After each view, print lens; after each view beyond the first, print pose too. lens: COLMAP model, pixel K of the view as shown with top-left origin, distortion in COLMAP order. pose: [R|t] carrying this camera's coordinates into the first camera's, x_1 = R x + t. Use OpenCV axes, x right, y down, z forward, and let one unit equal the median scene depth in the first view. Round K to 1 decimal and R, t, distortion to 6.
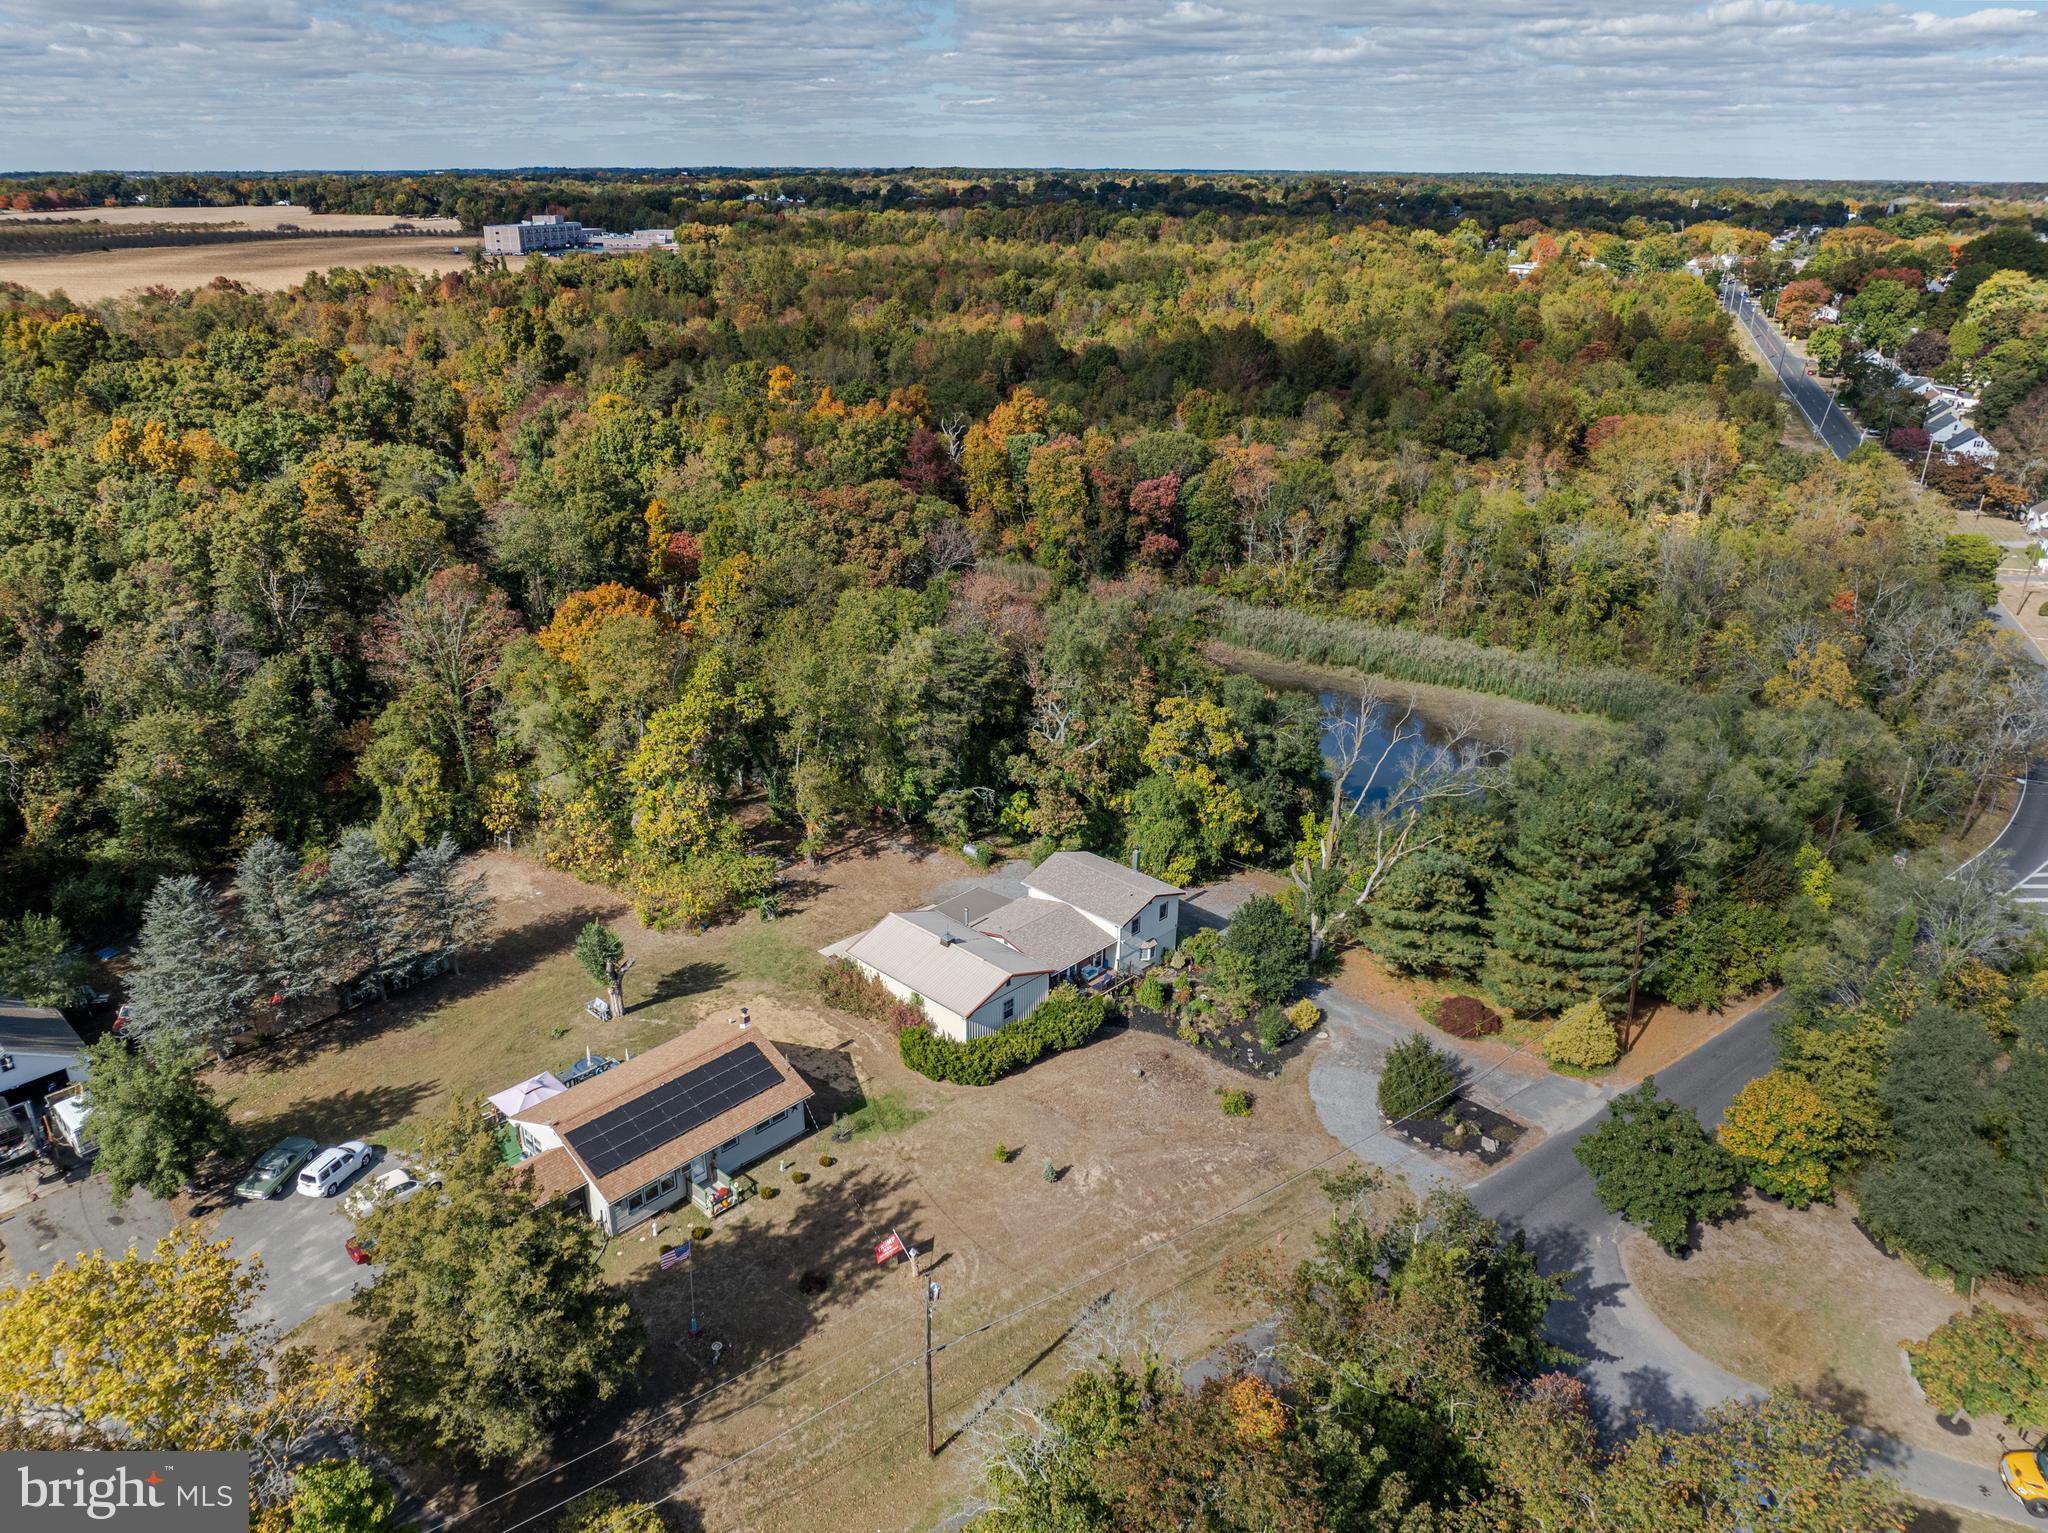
lens RADIAL K [[1452.1, 0, 1018.9], [0, 1452.1, 768.0], [0, 0, 1]] dist [-0.043599, 0.015303]
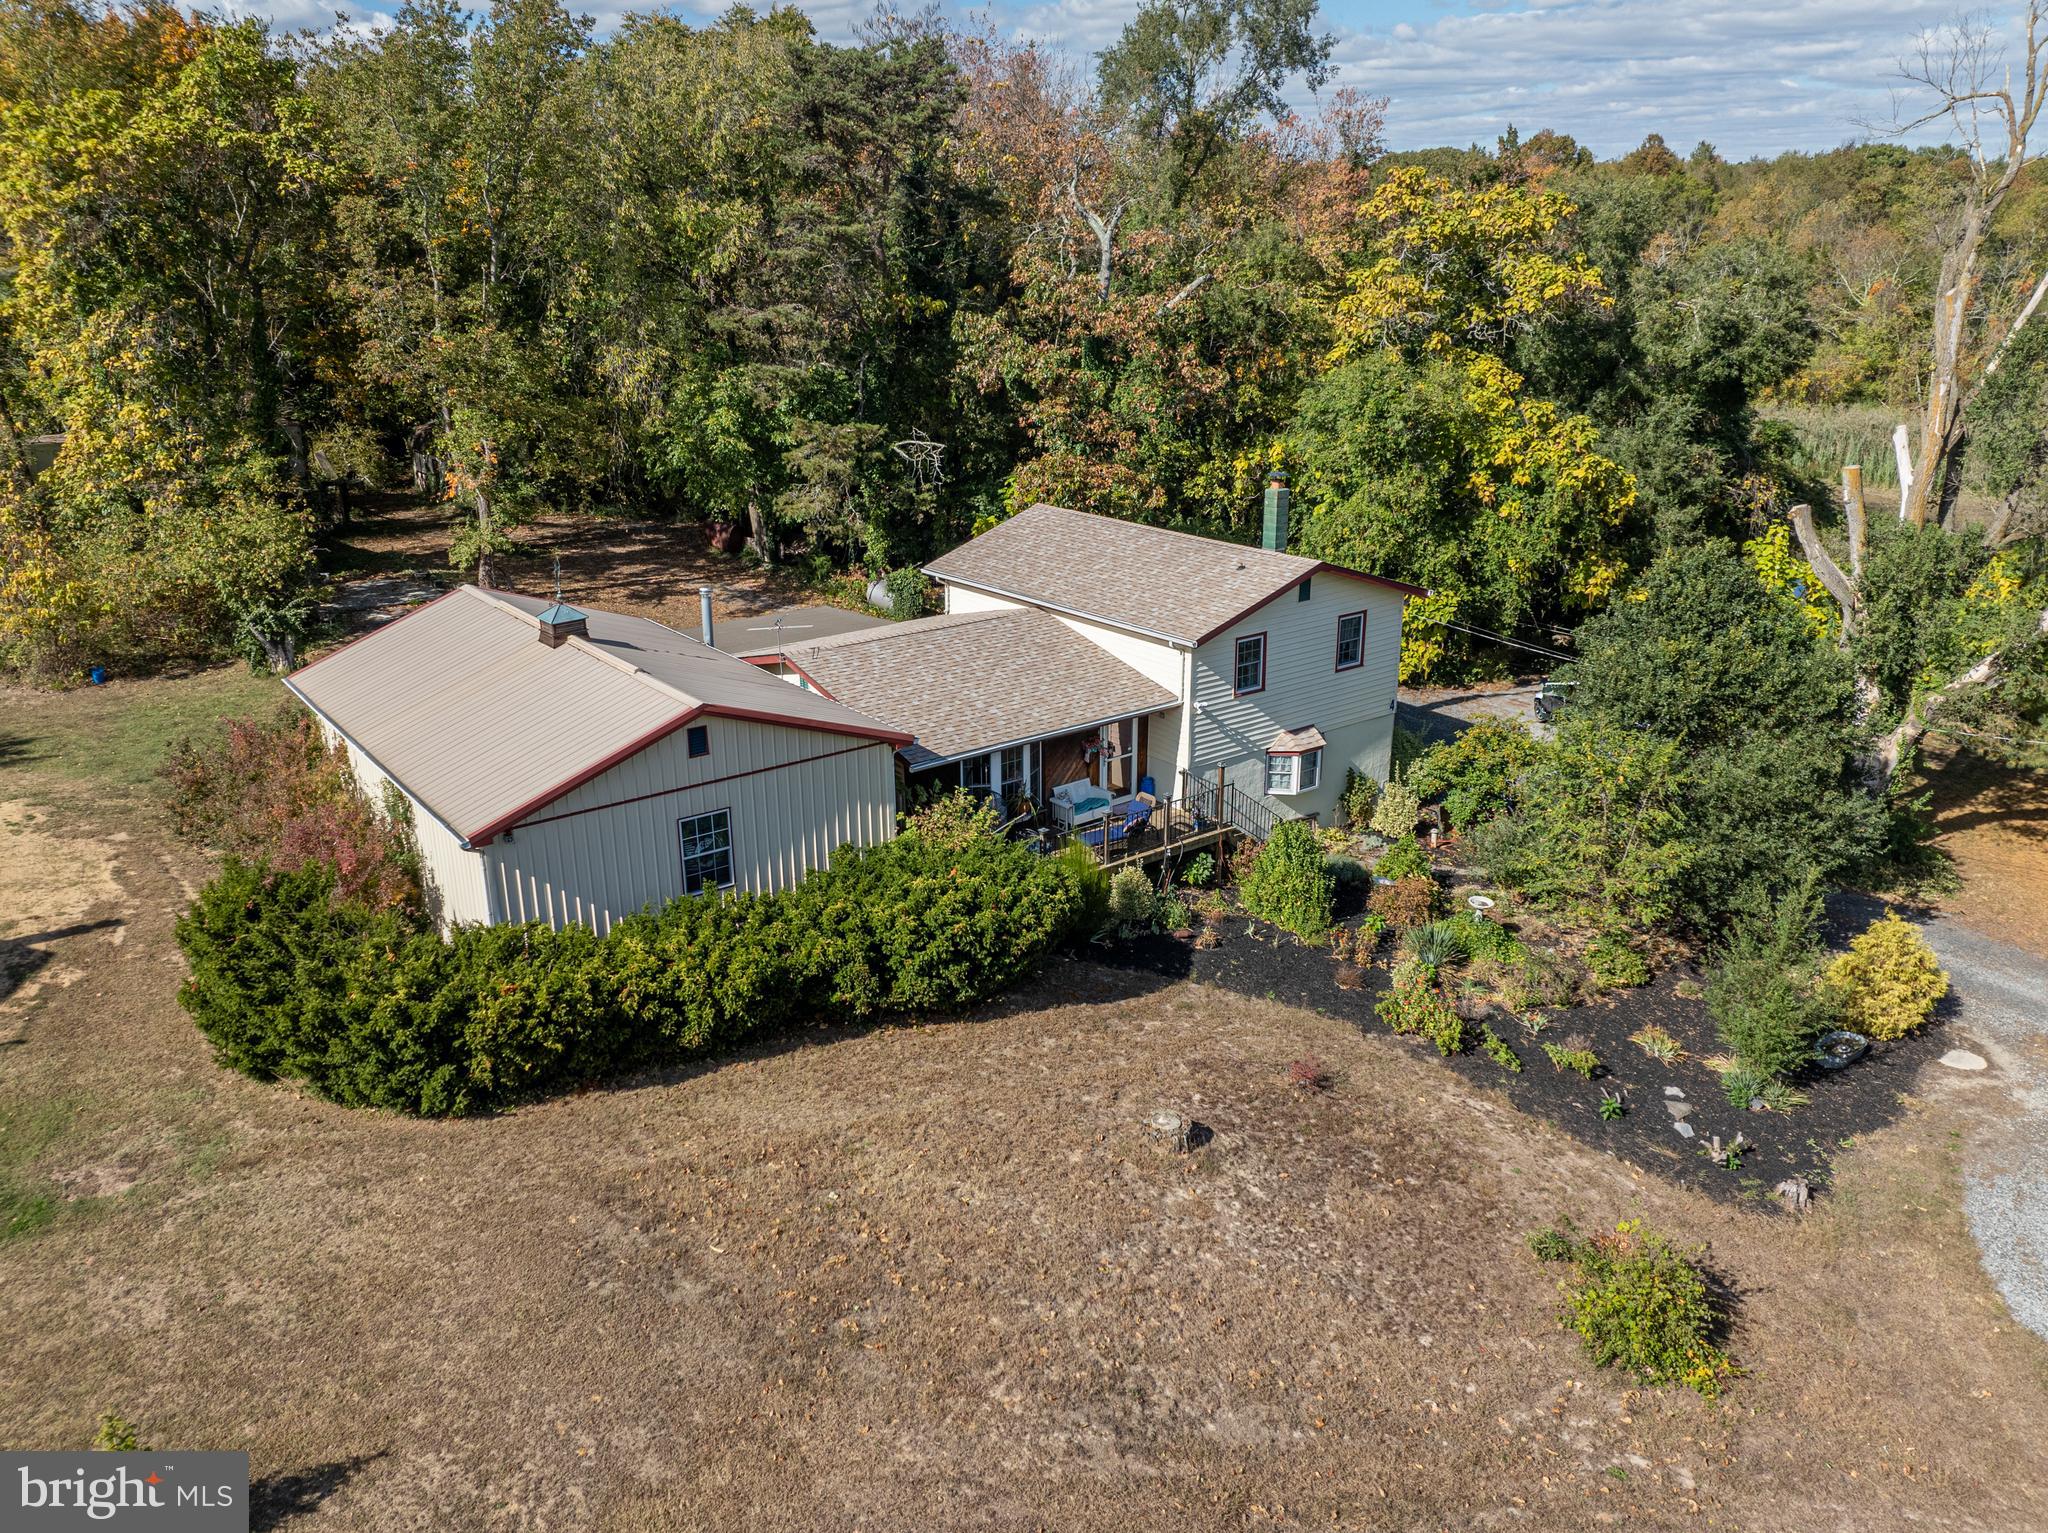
lens RADIAL K [[1592.6, 0, 923.4], [0, 1592.6, 765.5], [0, 0, 1]] dist [-0.048399, -0.001537]
pose [[0.979075, 0.038130, -0.199896, 0.076122], [-0.050909, 0.996948, -0.059184, 0.143606], [0.197029, 0.068122, 0.978028, 0.629862]]
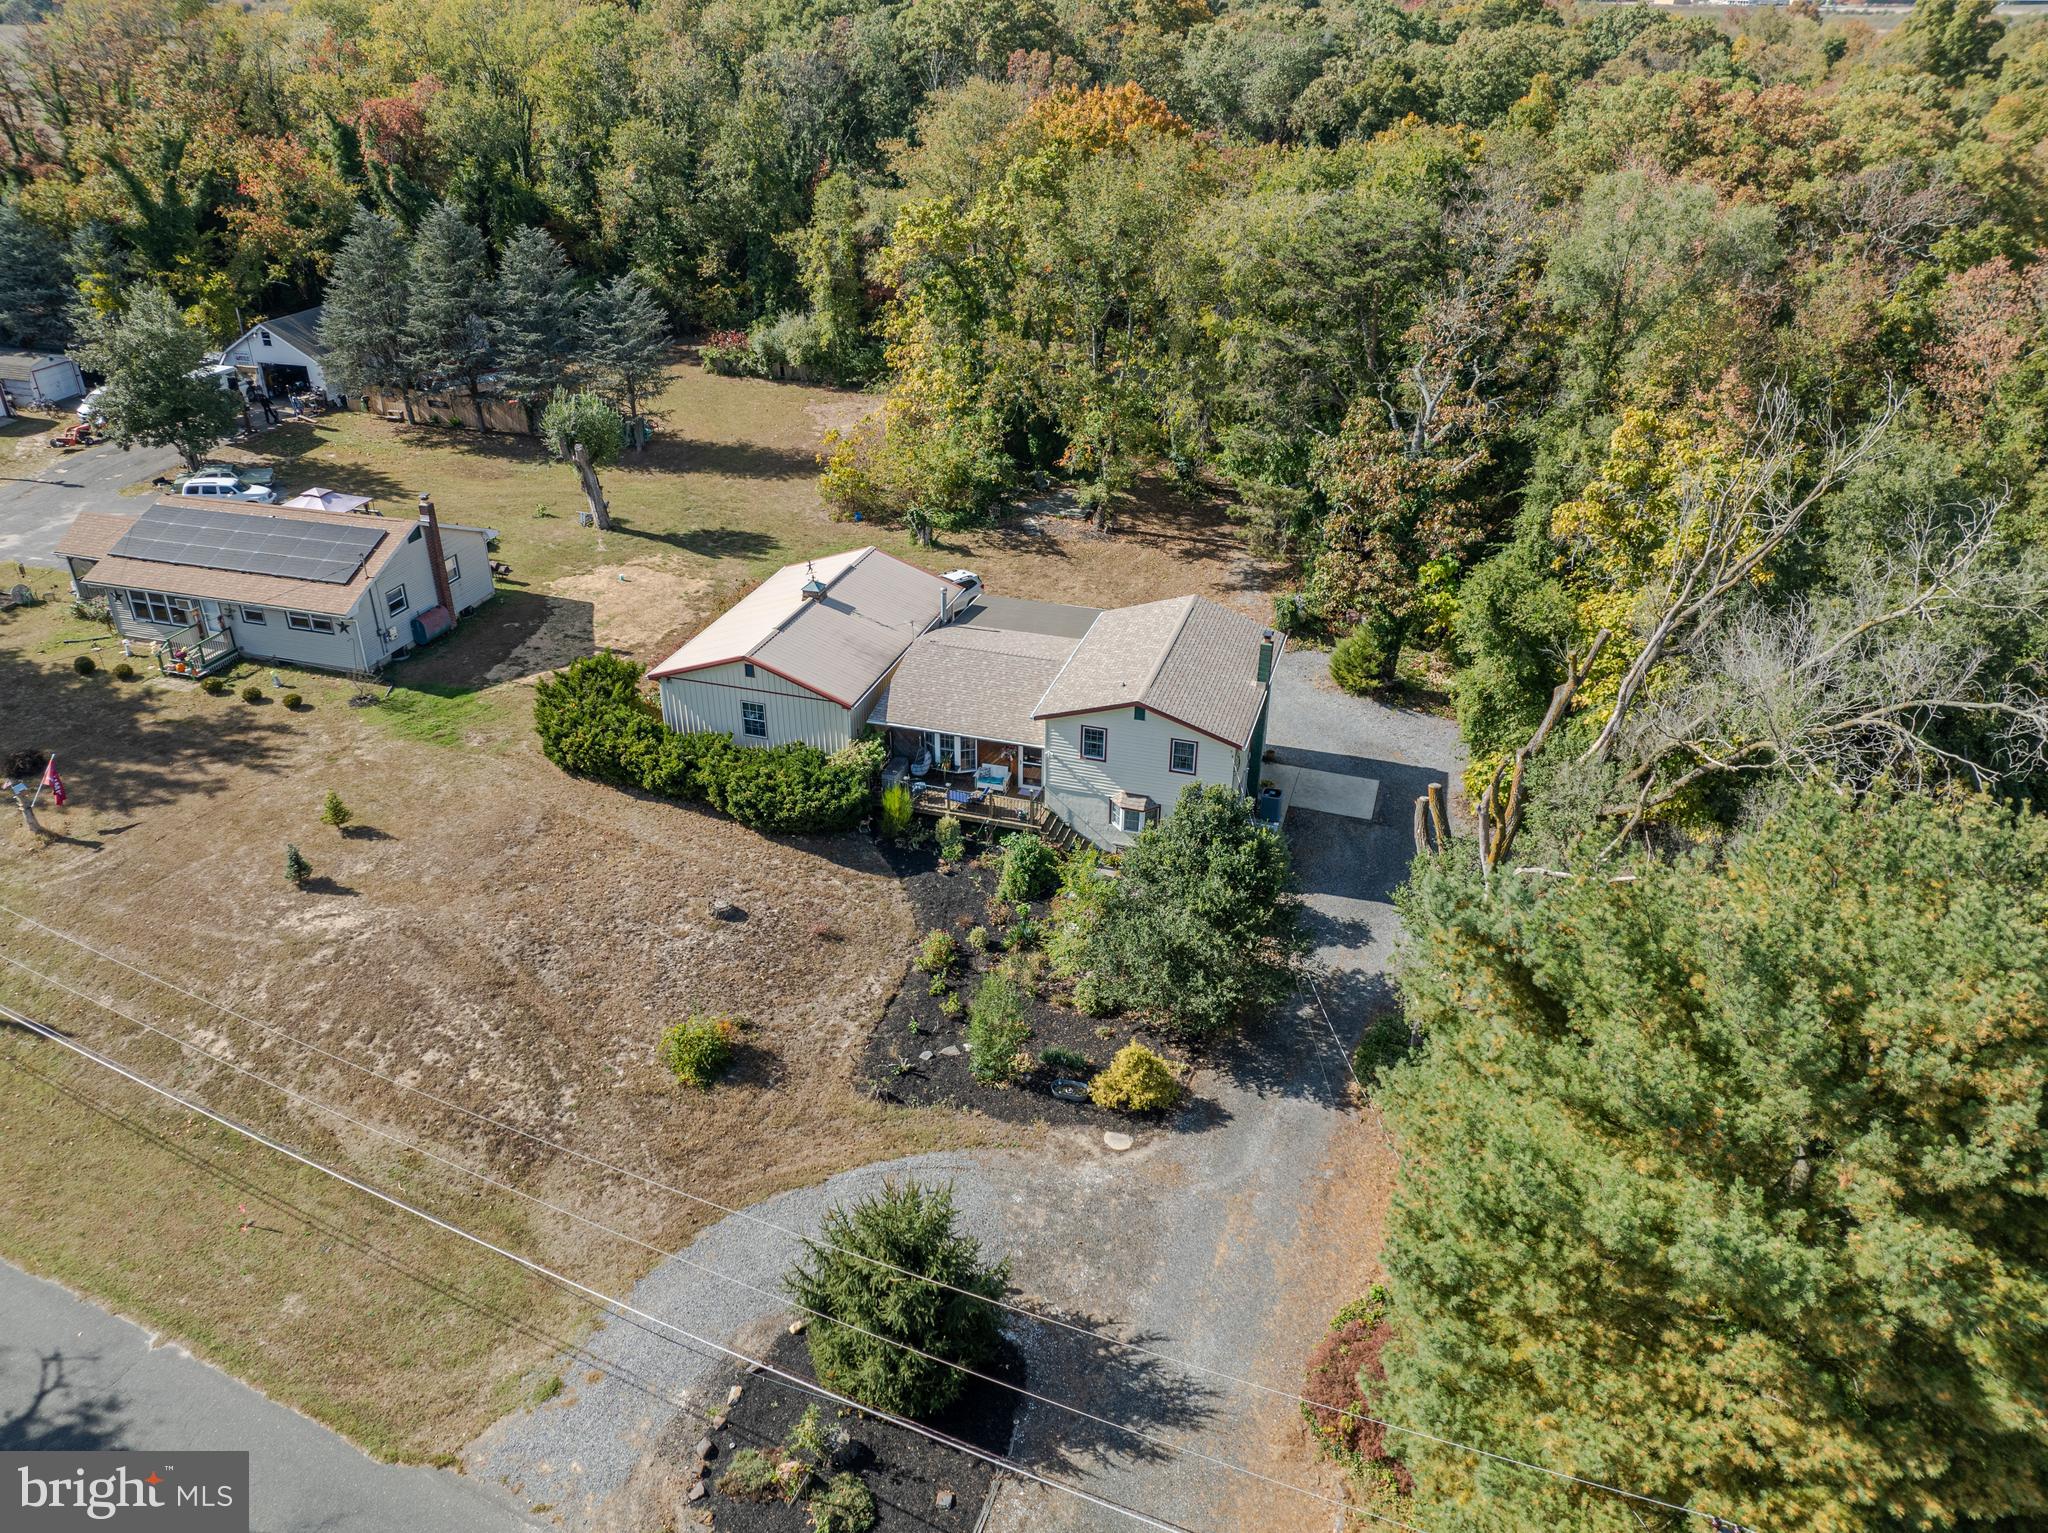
lens RADIAL K [[1453.5, 0, 1020.2], [0, 1453.5, 768.4], [0, 0, 1]] dist [-0.037402, 0.000142]
pose [[0.451162, 0.427728, -0.783264, 0.425757], [-0.347474, 0.892596, 0.287287, -0.013217], [0.822019, 0.142551, 0.551330, 0.672277]]
